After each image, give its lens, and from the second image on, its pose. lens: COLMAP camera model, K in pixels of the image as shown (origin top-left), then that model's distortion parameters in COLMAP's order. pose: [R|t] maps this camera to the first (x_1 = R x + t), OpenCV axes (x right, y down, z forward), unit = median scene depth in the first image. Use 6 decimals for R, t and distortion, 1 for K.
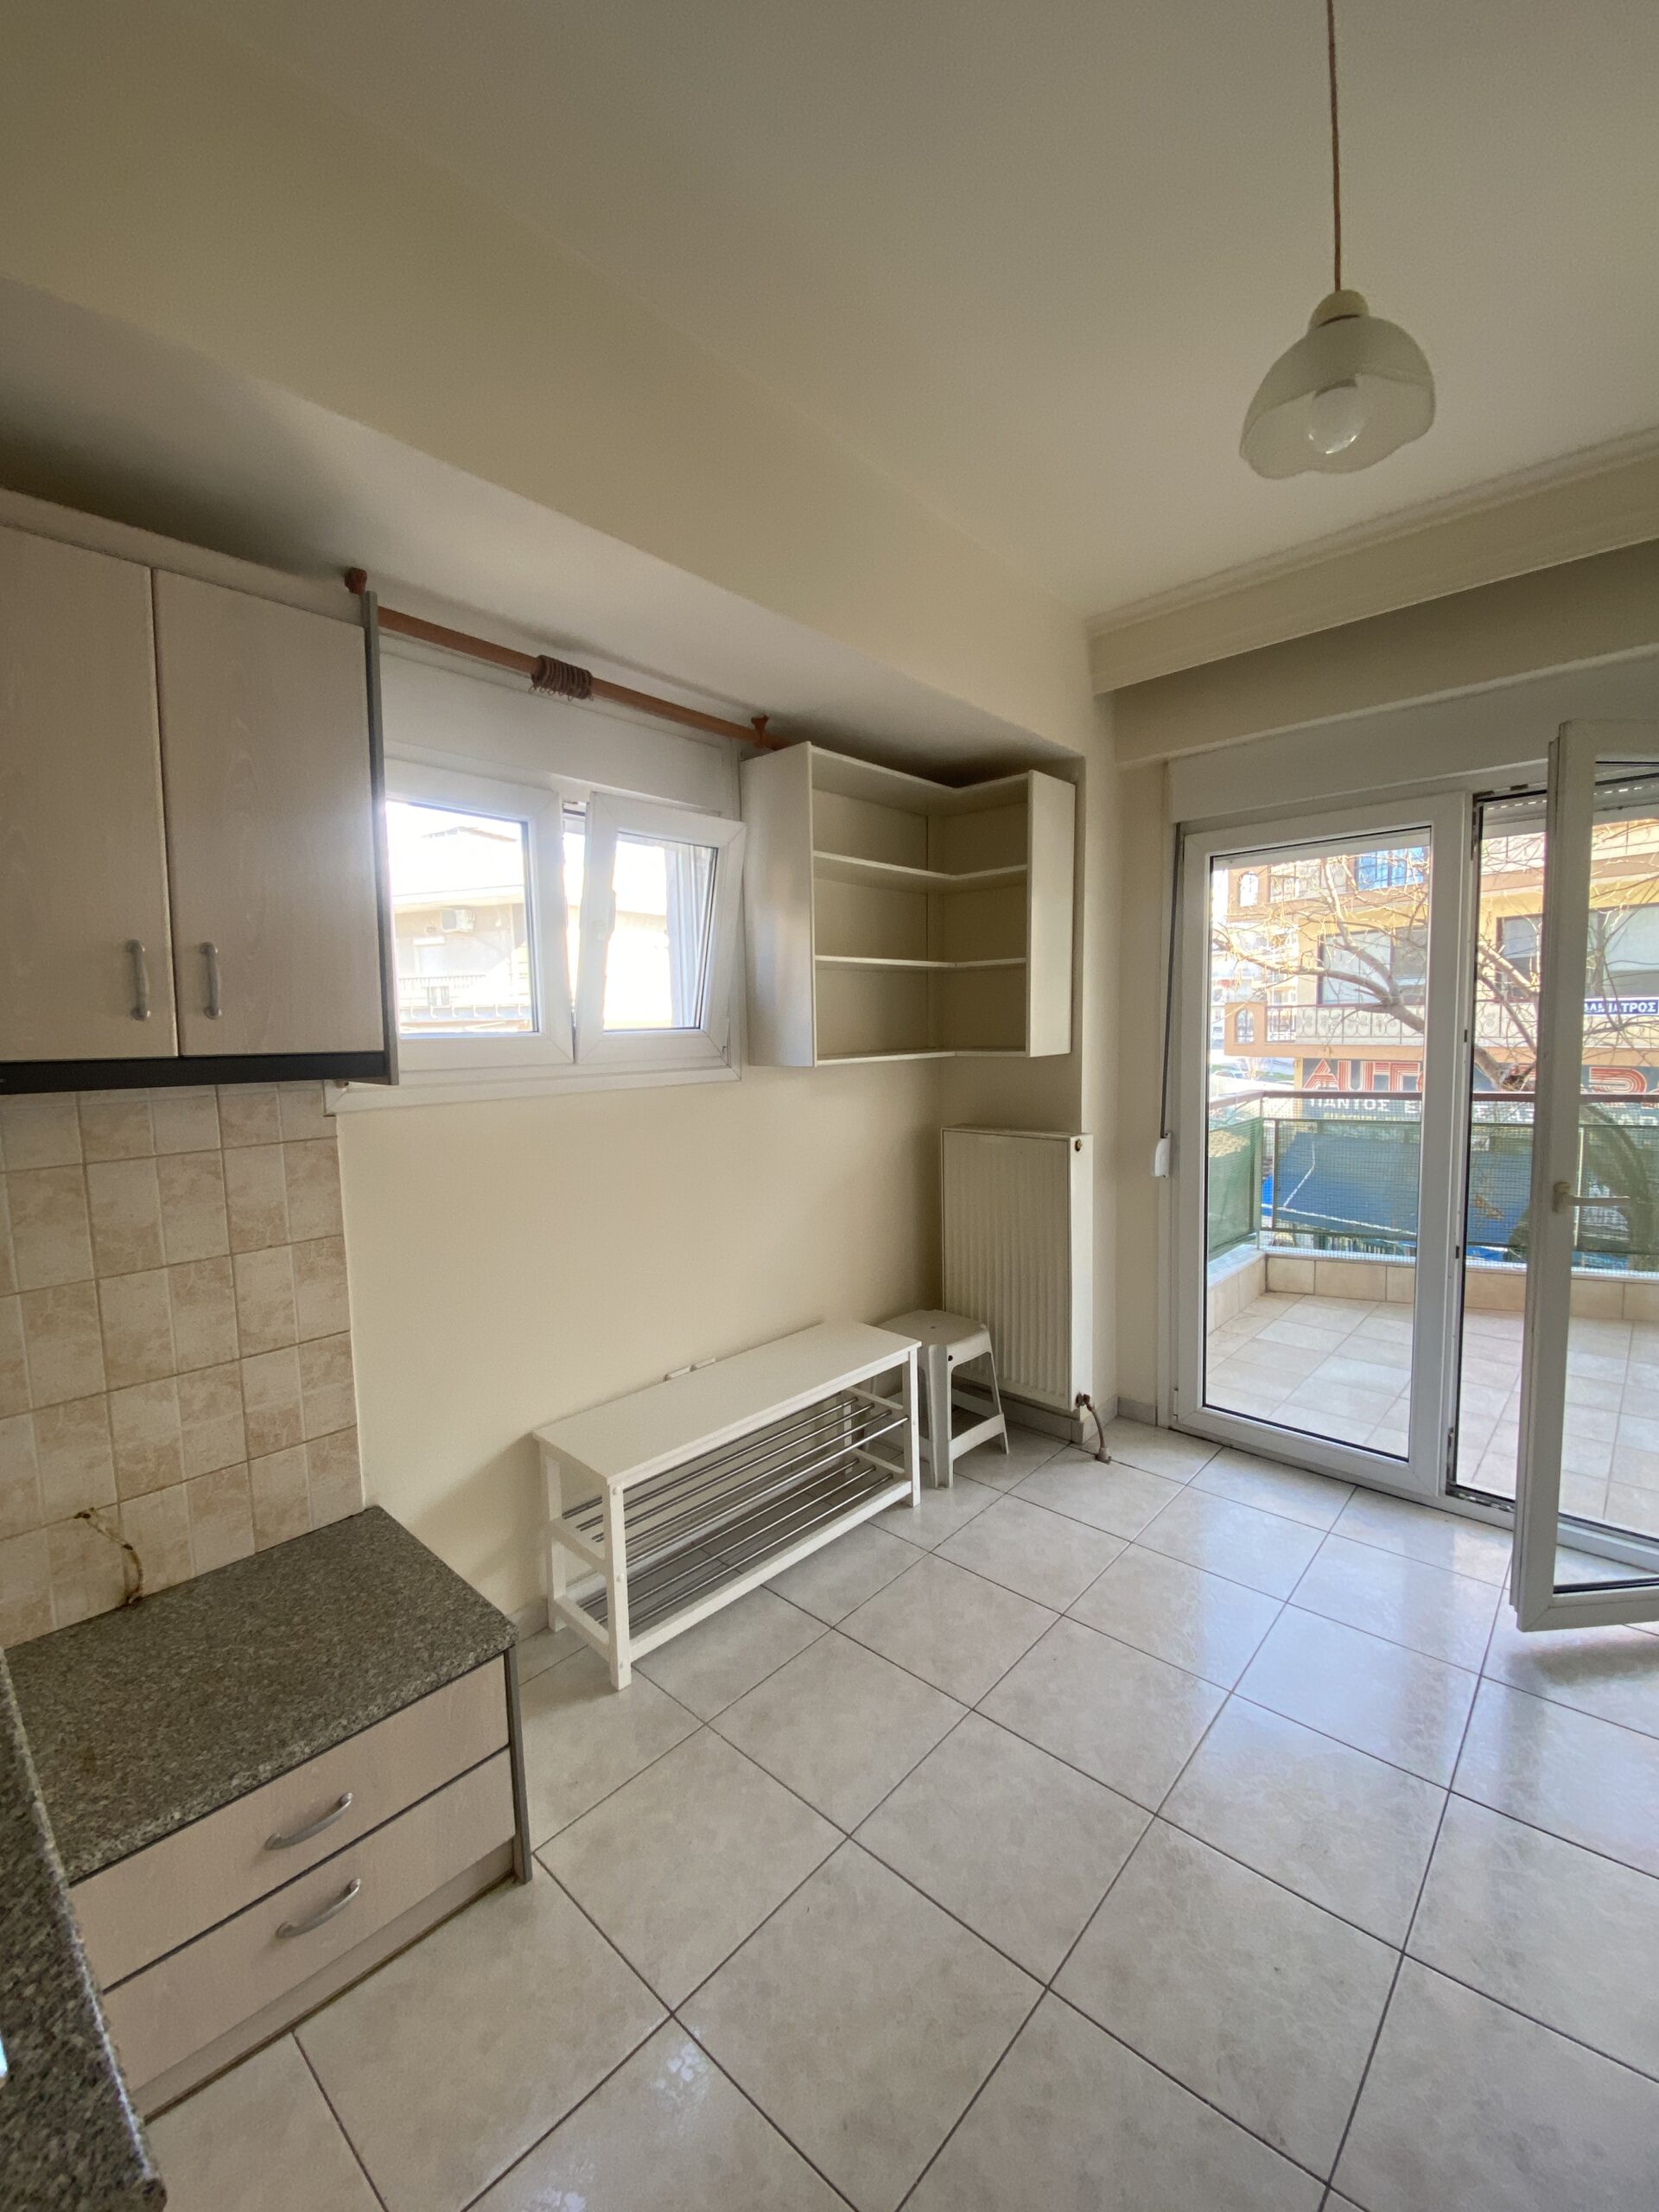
lens RADIAL K [[894.8, 0, 831.3], [0, 894.8, 1096.8], [0, 0, 1]] dist [0.038450, -0.032204]
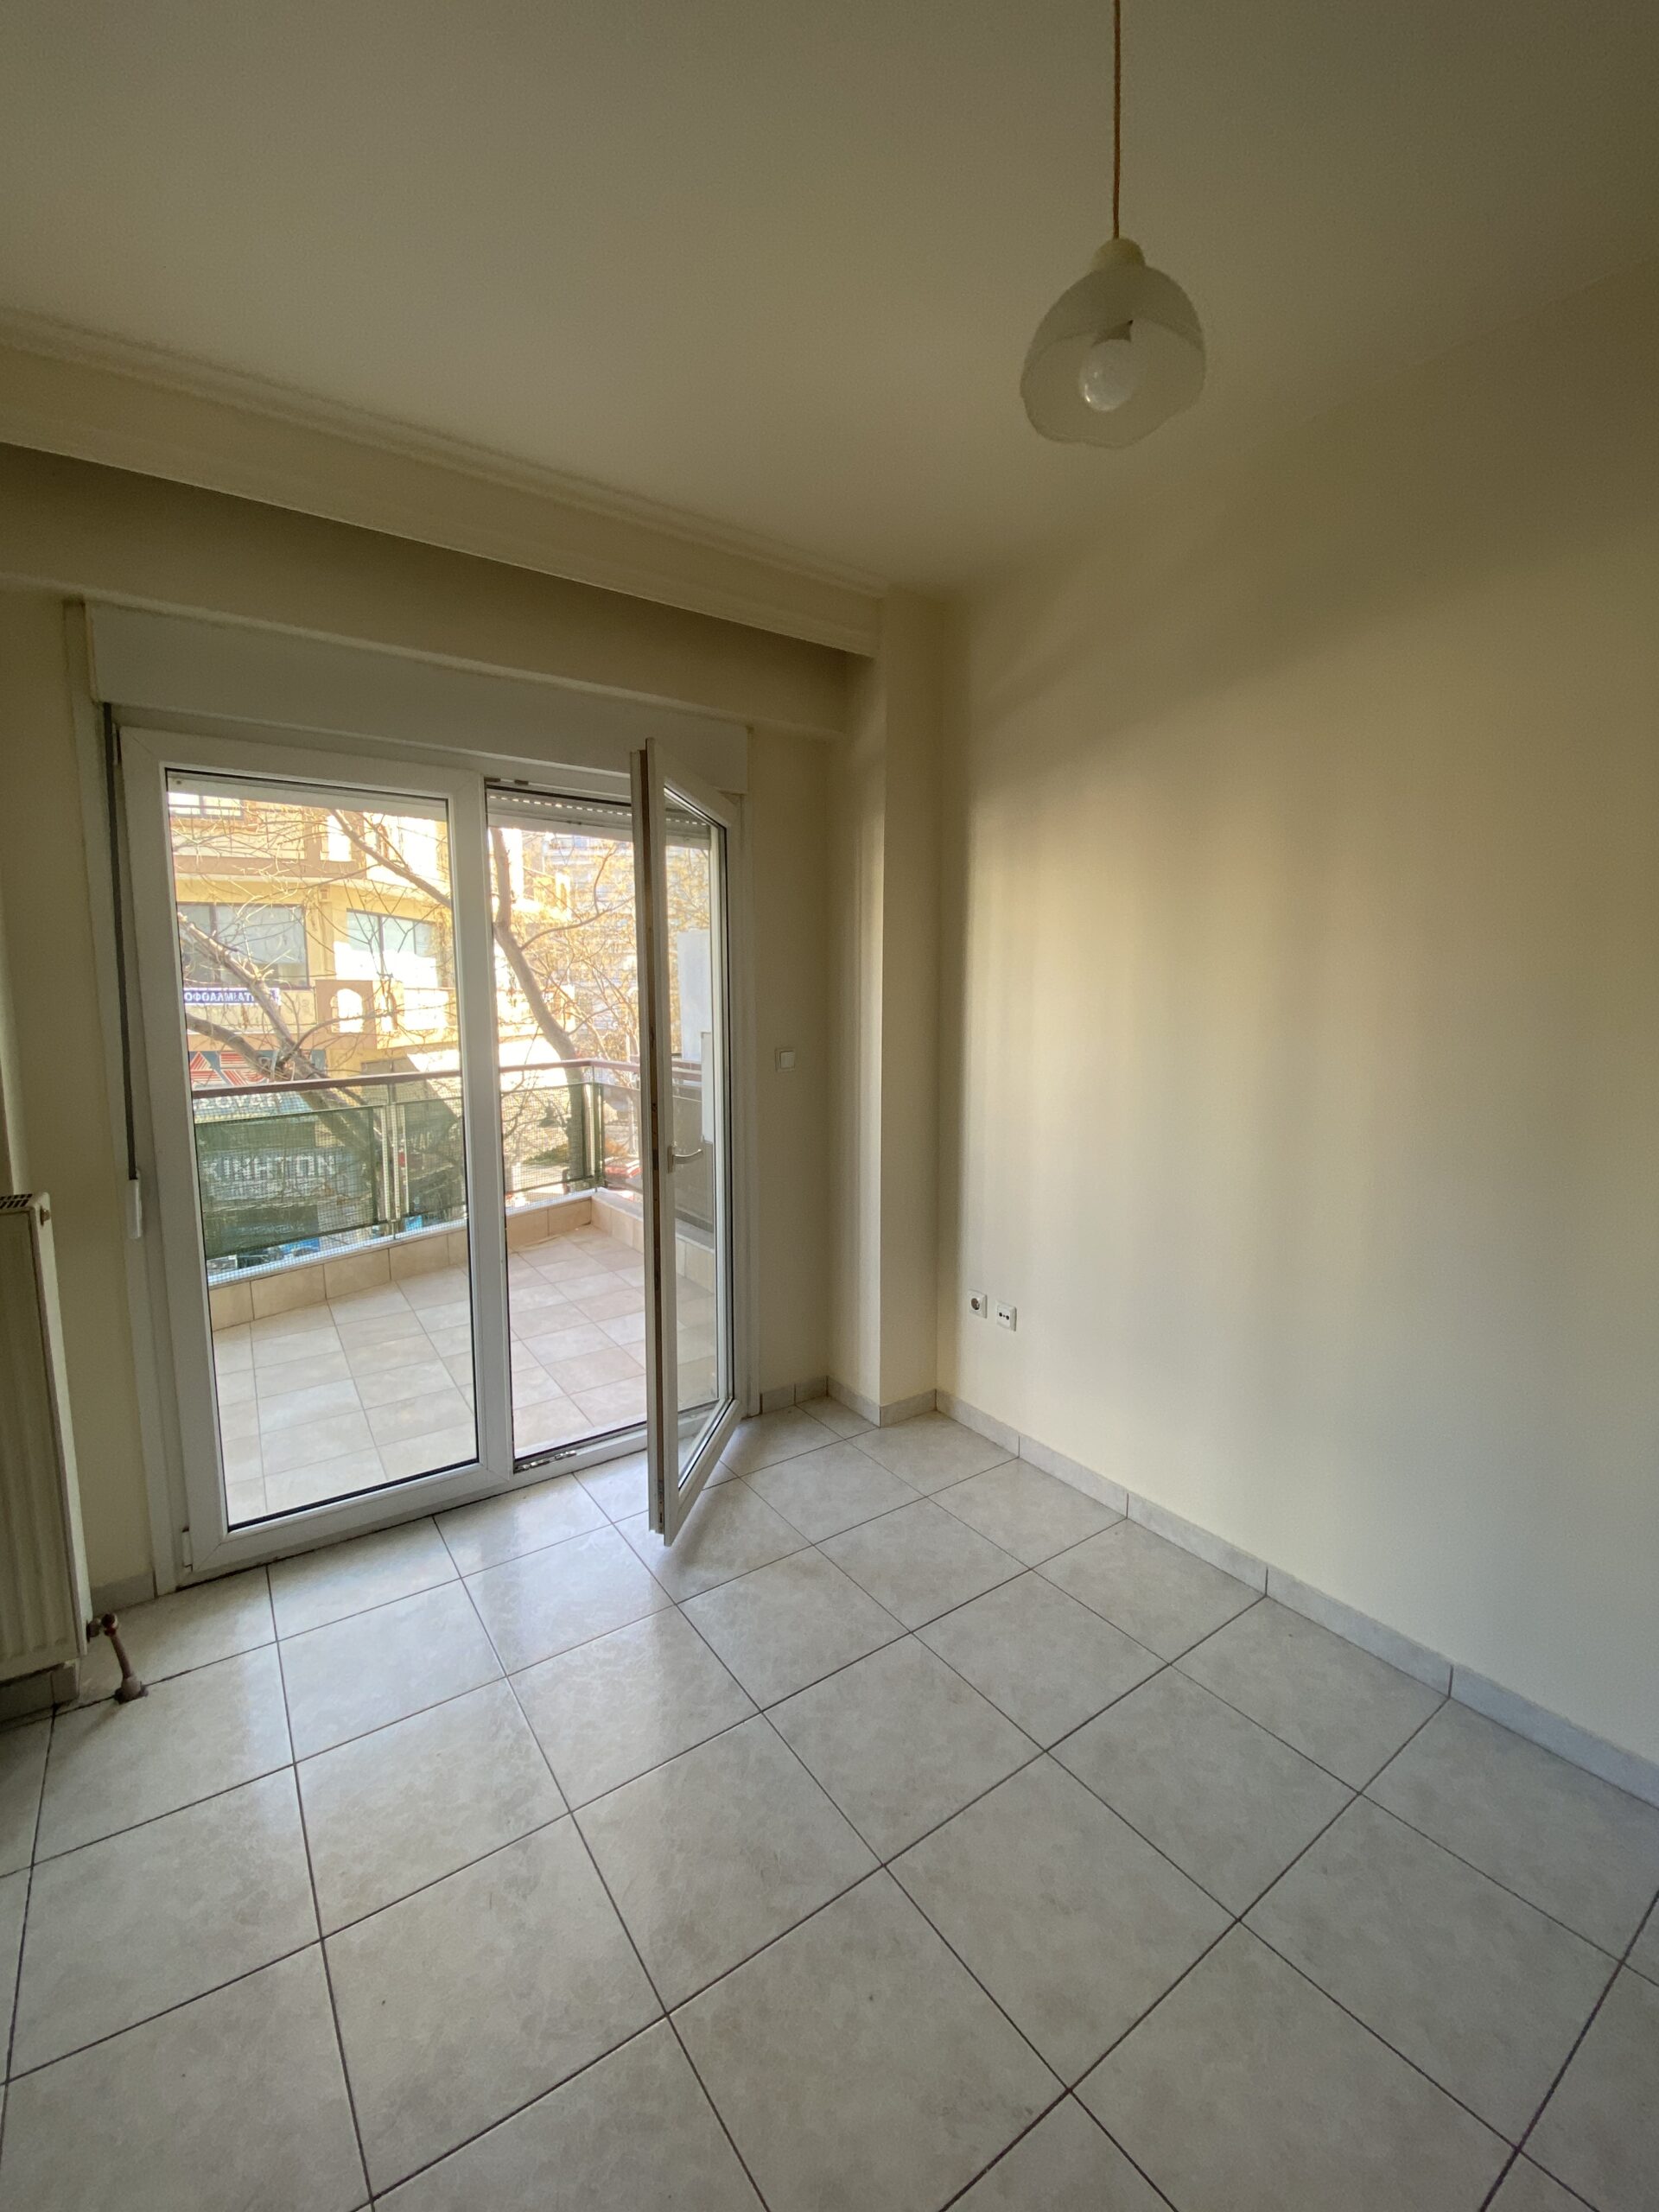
lens RADIAL K [[894.8, 0, 831.3], [0, 894.8, 1096.8], [0, 0, 1]] dist [0.038450, -0.032204]
pose [[0.217889, -0.094756, 0.971363, -0.246521], [0.064012, 0.994520, 0.082656, -0.057407], [-0.973872, 0.044169, 0.222760, 0.518347]]
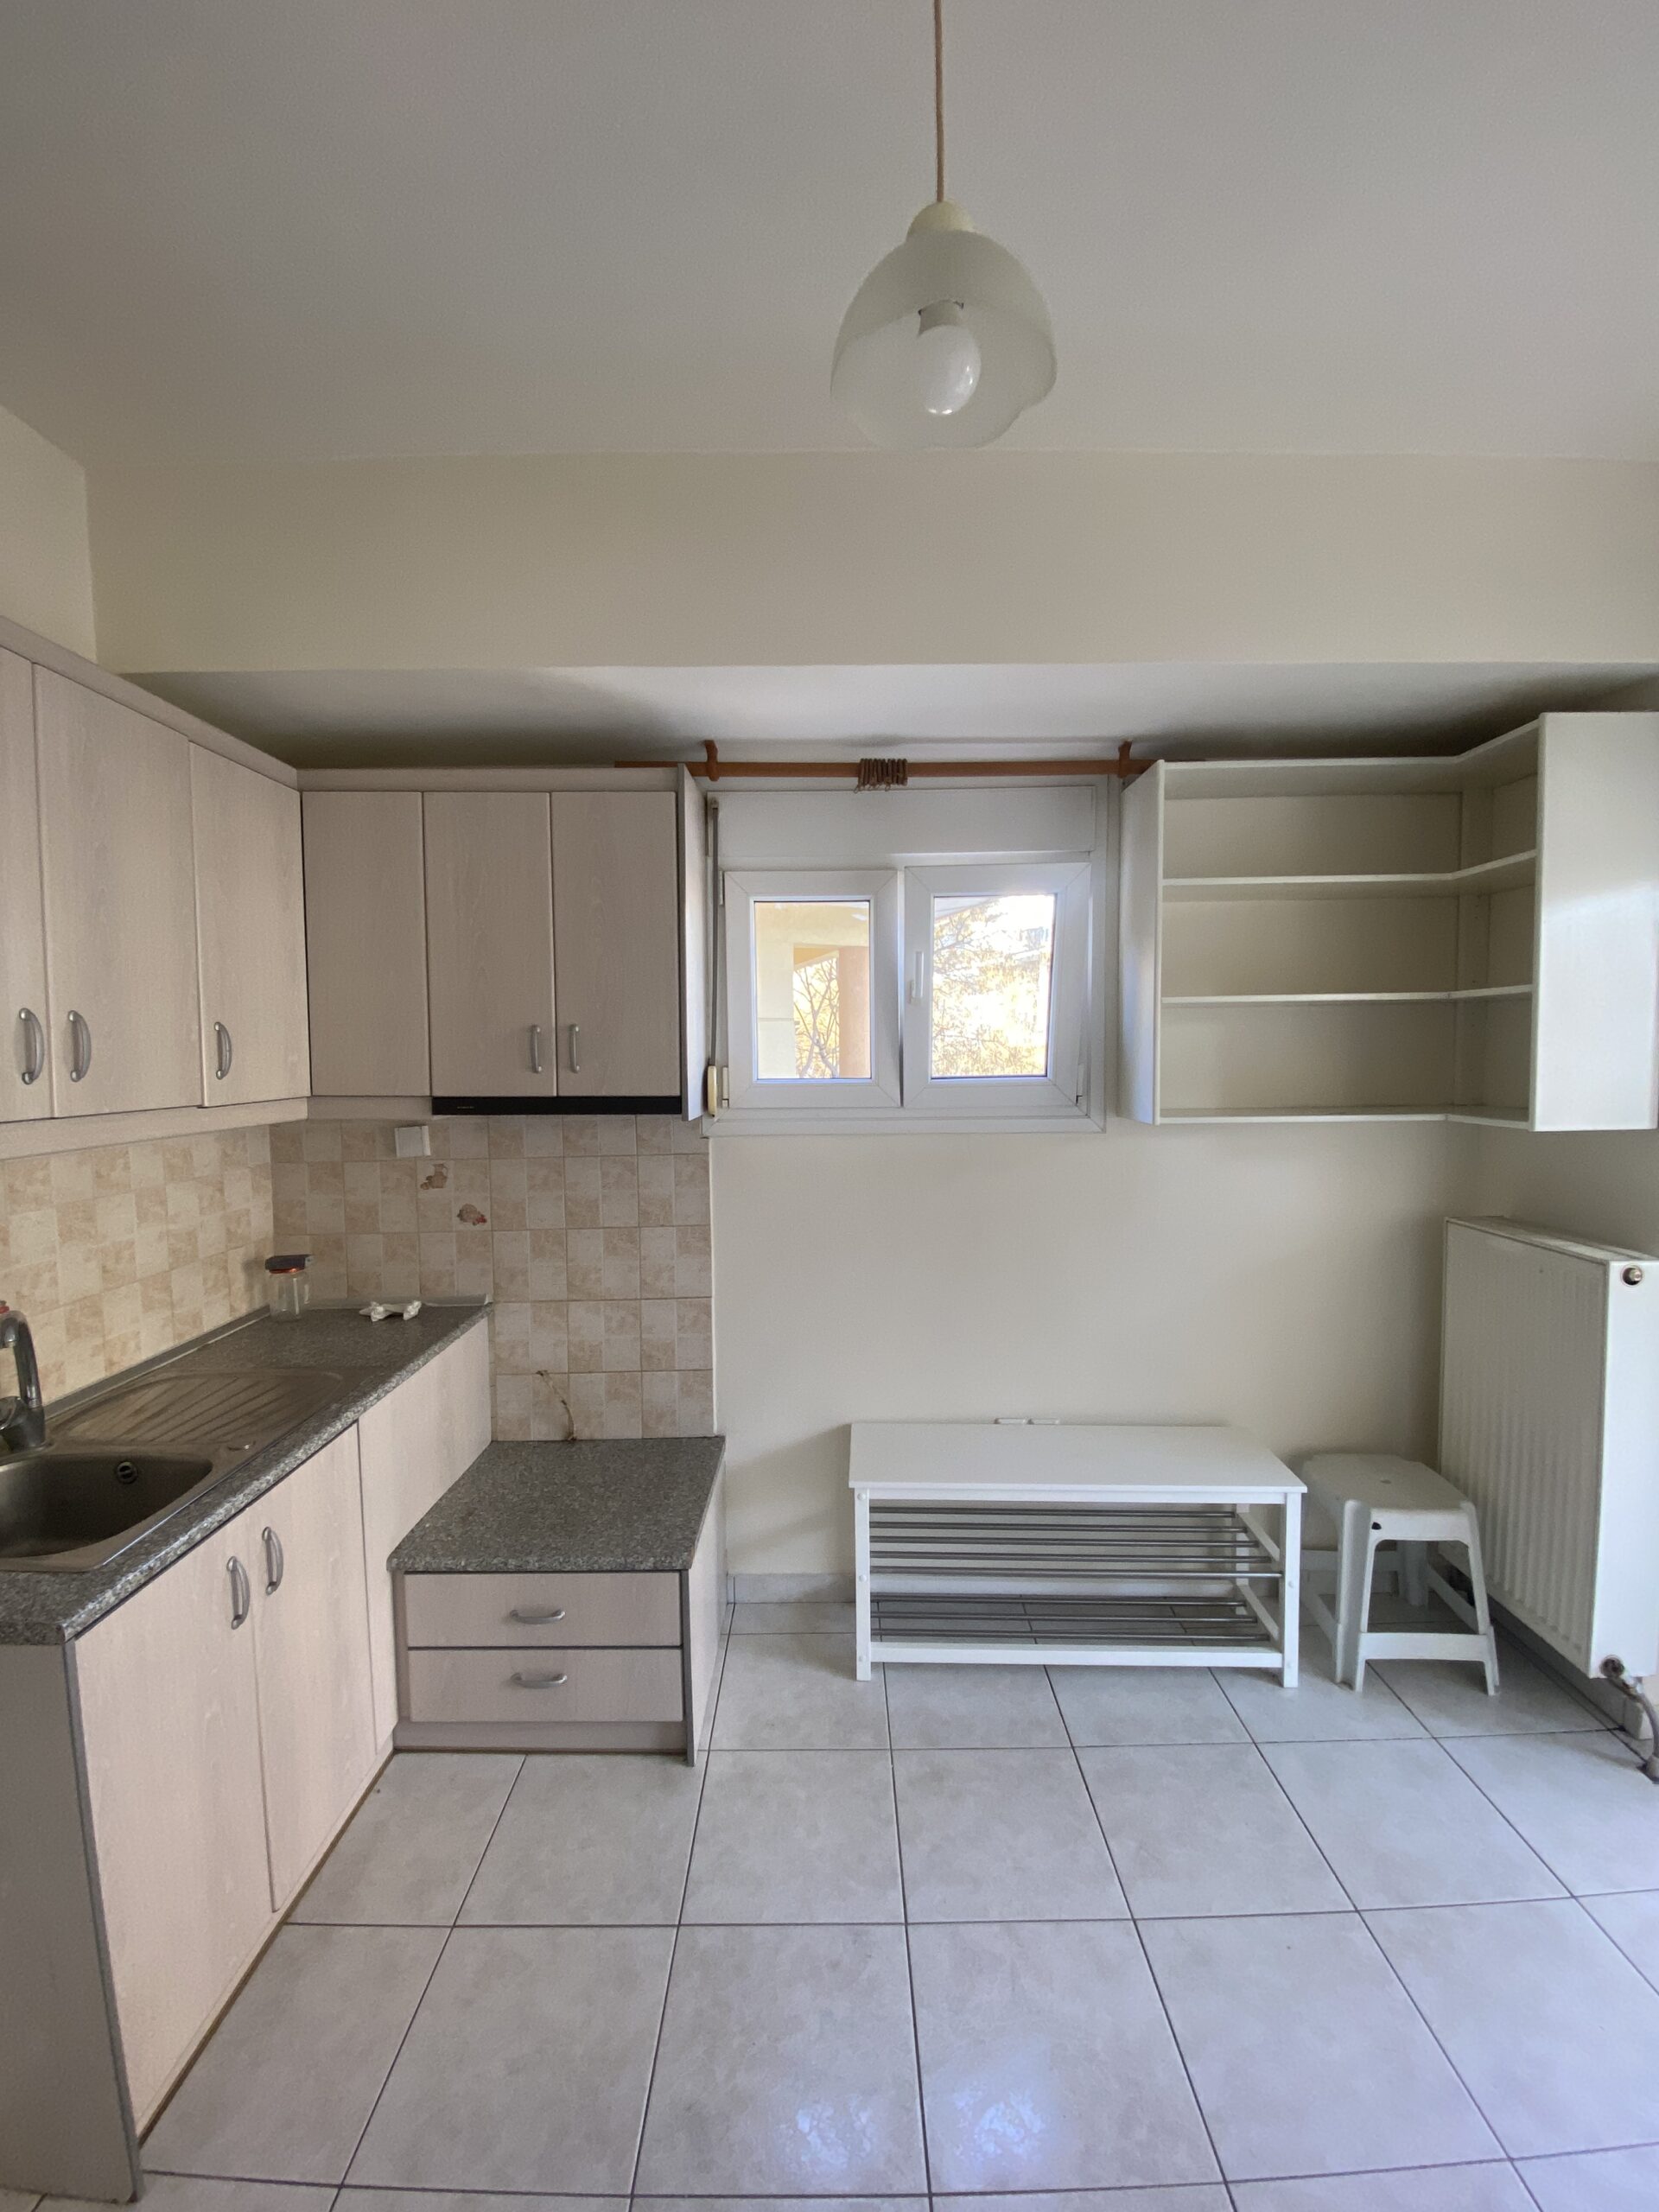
lens RADIAL K [[894.8, 0, 831.3], [0, 894.8, 1096.8], [0, 0, 1]] dist [0.038450, -0.032204]
pose [[0.672532, 0.050998, -0.738309, 0.523662], [-0.063068, 0.997943, 0.011484, -0.063310], [0.737376, 0.038840, 0.674365, 0.205695]]
